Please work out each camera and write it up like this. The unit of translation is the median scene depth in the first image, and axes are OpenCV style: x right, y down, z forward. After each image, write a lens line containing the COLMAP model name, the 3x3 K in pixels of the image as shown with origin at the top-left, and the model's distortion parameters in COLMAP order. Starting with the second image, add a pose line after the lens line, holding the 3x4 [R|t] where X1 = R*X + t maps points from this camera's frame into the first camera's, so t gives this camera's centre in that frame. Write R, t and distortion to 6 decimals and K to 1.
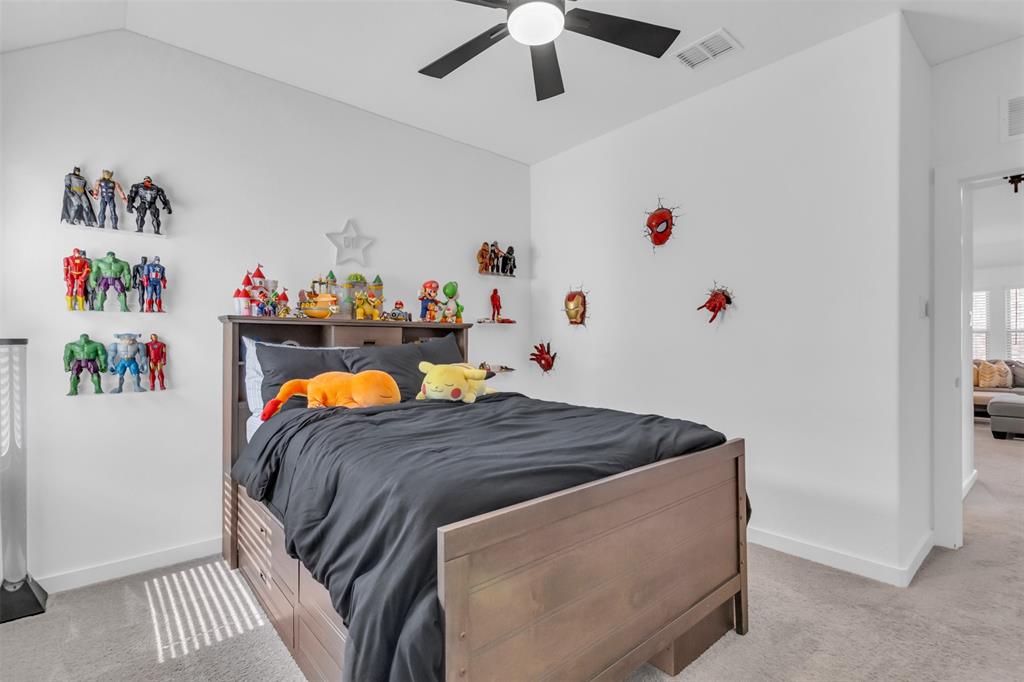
lens RADIAL K [[471.7, 0, 517.3], [0, 471.7, 340.9], [0, 0, 1]] dist [-0.000036, -0.000048]
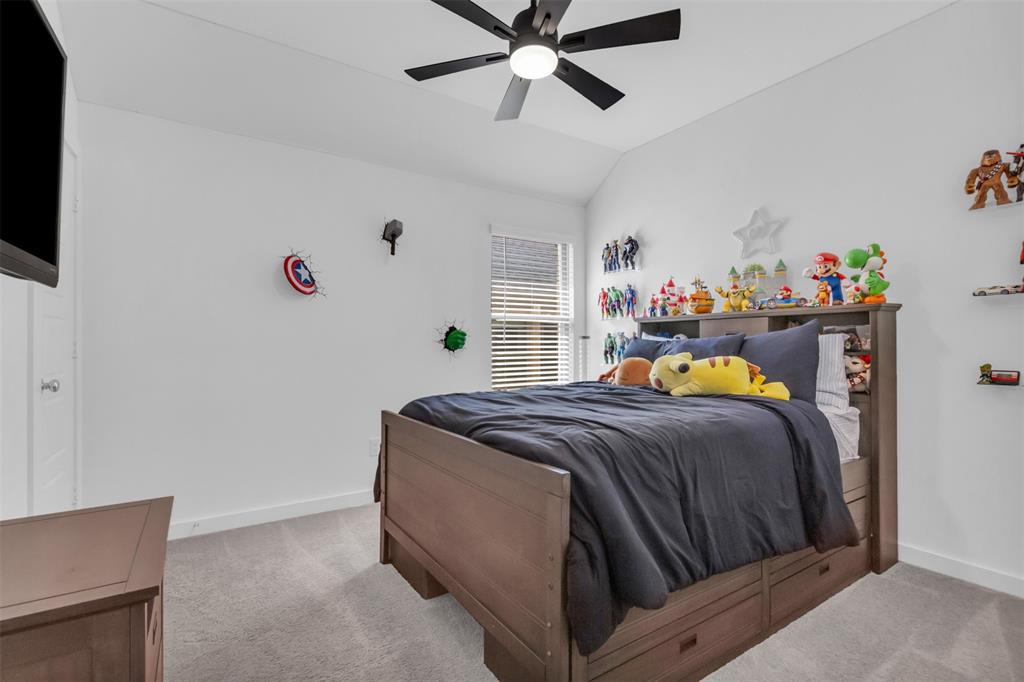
lens RADIAL K [[471.7, 0, 516.2], [0, 471.7, 343.8], [0, 0, 1]] dist [-0.000036, -0.000048]
pose [[-0.127158, 0.001072, -0.991882, 0.693371], [0.008357, 0.999965, 0.000010, 0.018999], [0.991847, -0.008288, -0.127163, 0.632428]]
